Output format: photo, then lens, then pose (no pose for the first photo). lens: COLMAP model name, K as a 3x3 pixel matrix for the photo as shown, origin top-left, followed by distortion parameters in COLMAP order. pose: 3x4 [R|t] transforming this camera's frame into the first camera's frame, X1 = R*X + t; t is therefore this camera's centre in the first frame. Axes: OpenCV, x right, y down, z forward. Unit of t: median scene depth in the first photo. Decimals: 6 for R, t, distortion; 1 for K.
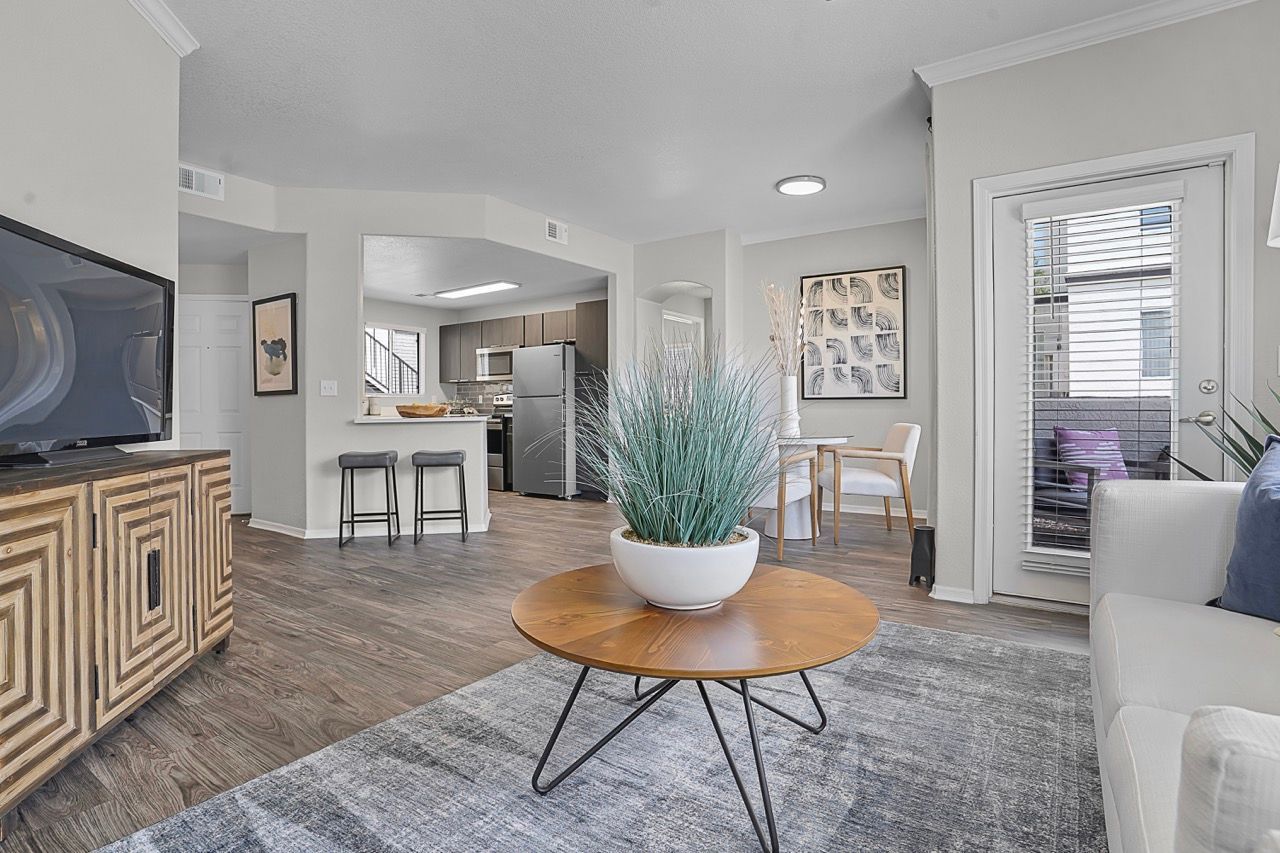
lens RADIAL K [[648.4, 0, 640.3], [0, 648.4, 402.4], [0, 0, 1]] dist [-0.002377, -0.000171]
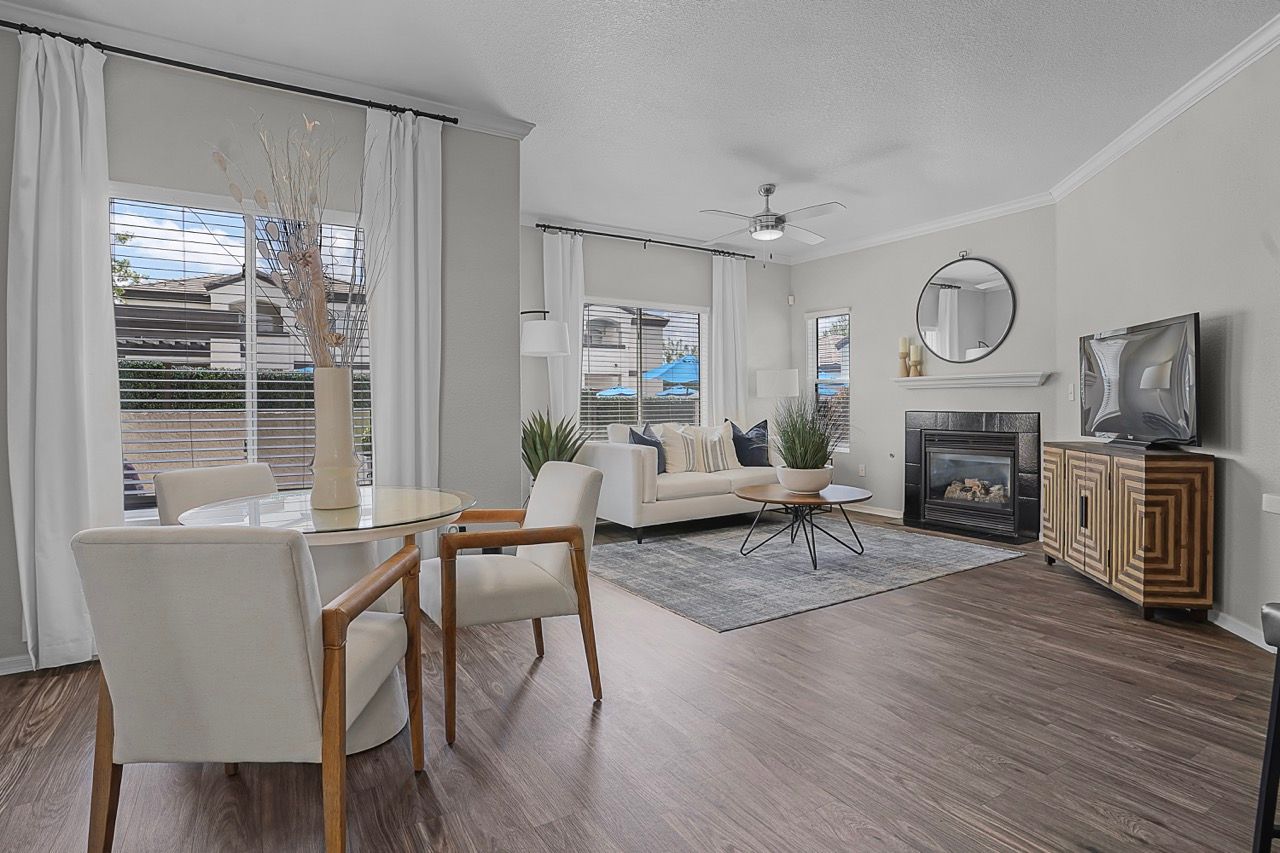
lens RADIAL K [[654.1, 0, 640.0], [0, 654.1, 426.5], [0, 0, 1]] dist [-0.063300, 0.031986]
pose [[-0.925797, -0.001925, 0.378016, -0.098642], [0.011590, 0.999372, 0.033473, -0.014640], [-0.377843, 0.035370, -0.925194, 1.136926]]
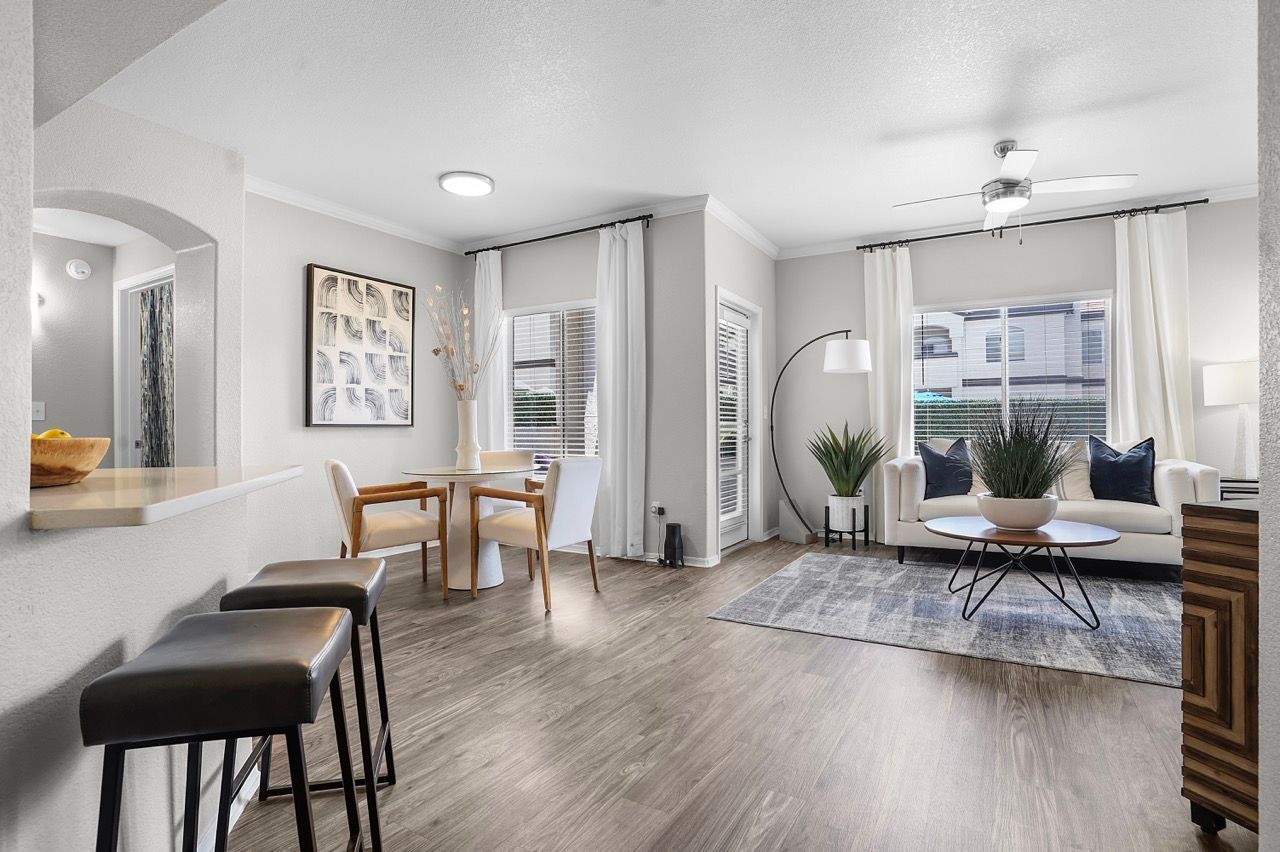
lens RADIAL K [[654.1, 0, 640.0], [0, 654.1, 426.0], [0, 0, 1]] dist [-0.063300, 0.031986]
pose [[-0.092057, 0.004328, 0.995744, -0.559624], [0.003971, 0.999984, -0.003980, -0.001229], [-0.995746, 0.003588, -0.092073, 0.733785]]
